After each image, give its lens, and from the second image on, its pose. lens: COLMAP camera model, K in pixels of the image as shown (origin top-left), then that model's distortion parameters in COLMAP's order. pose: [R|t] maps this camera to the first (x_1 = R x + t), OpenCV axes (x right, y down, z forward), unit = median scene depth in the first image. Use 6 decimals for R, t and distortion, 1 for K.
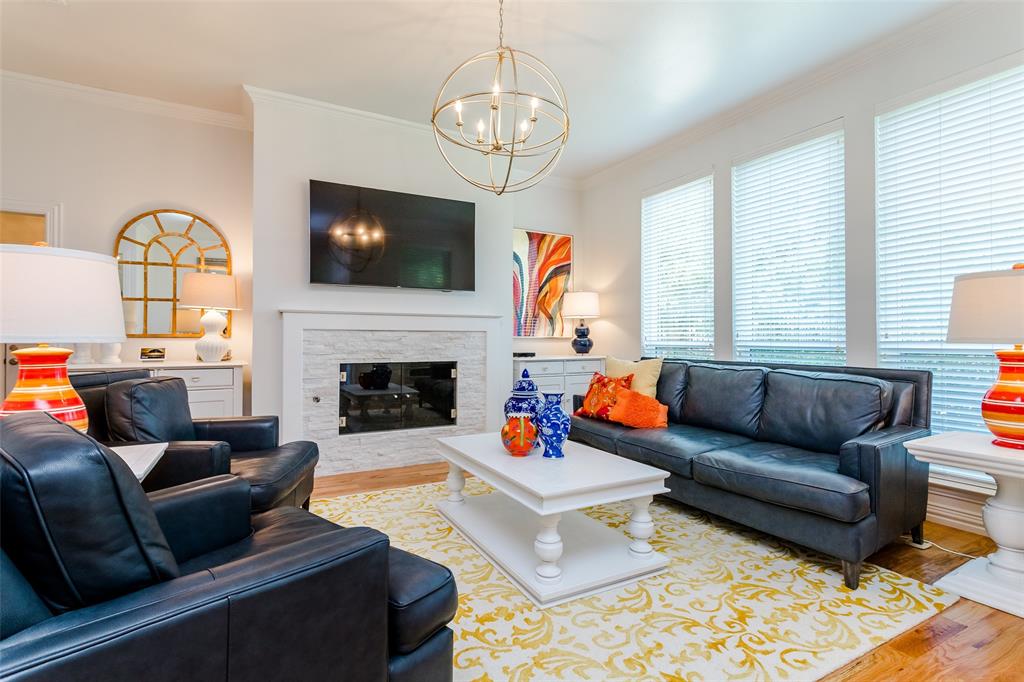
lens RADIAL K [[487.5, 0, 507.7], [0, 487.5, 336.4], [0, 0, 1]] dist [-0.001991, 0.002598]
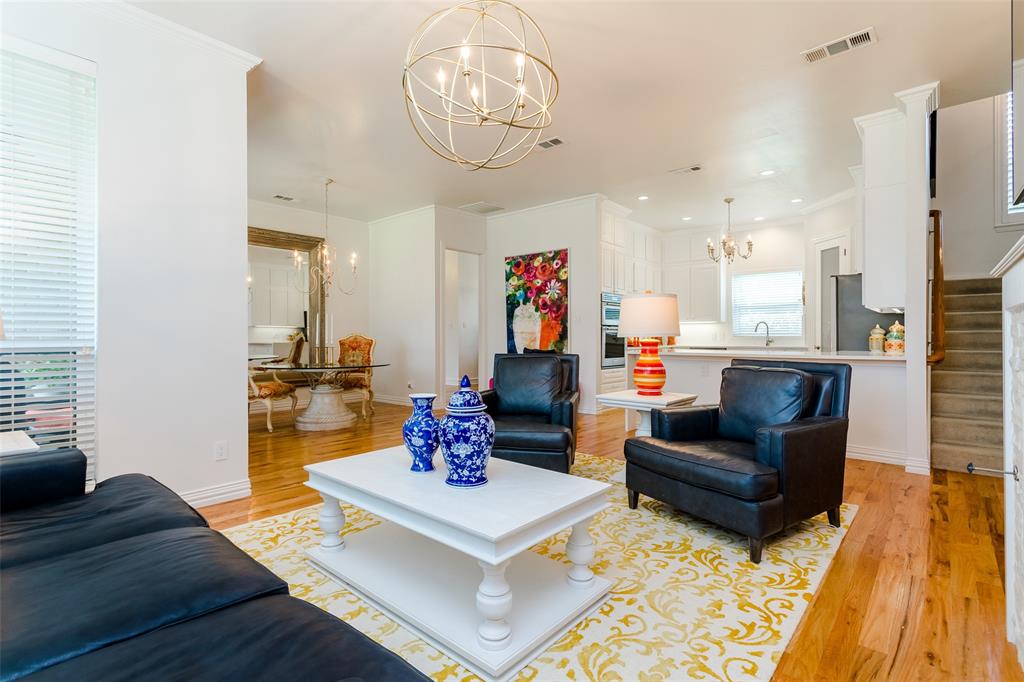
lens RADIAL K [[487.5, 0, 510.4], [0, 487.5, 340.8], [0, 0, 1]] dist [-0.001991, 0.002598]
pose [[-0.937205, 0.006411, -0.348720, 0.167446], [0.006331, 0.999979, 0.001368, 0.011106], [0.348721, -0.000926, -0.937226, 1.258345]]
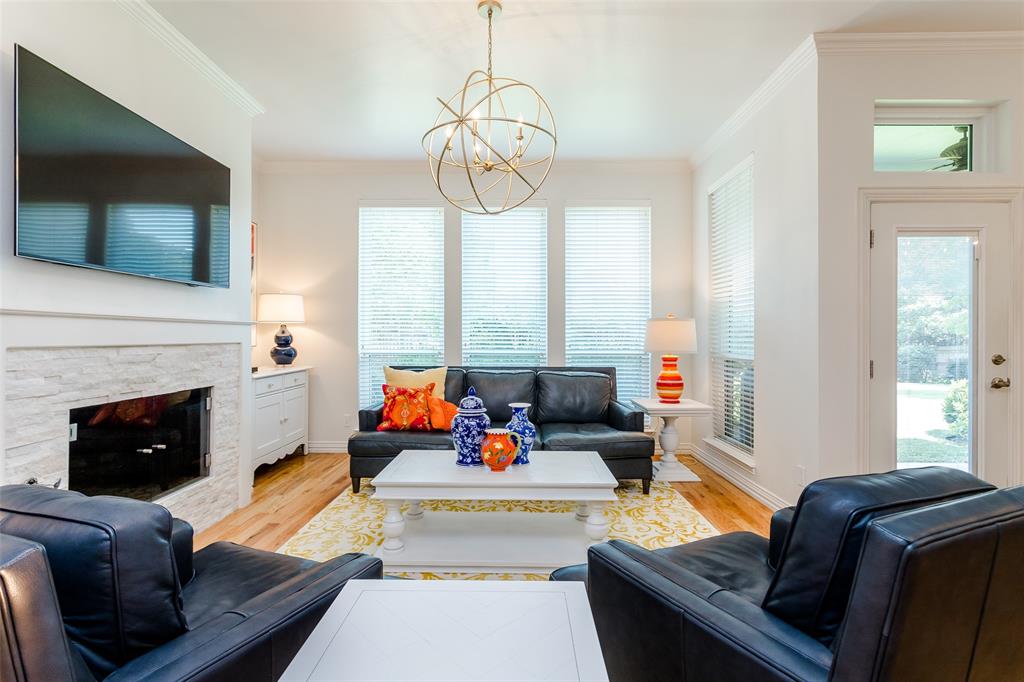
lens RADIAL K [[487.5, 0, 511.1], [0, 487.5, 337.0], [0, 0, 1]] dist [-0.001991, 0.002598]
pose [[0.485463, -0.001438, 0.874256, -0.598797], [-0.007310, 0.999957, 0.005705, -0.031952], [-0.874227, -0.009160, 0.485431, 0.322875]]
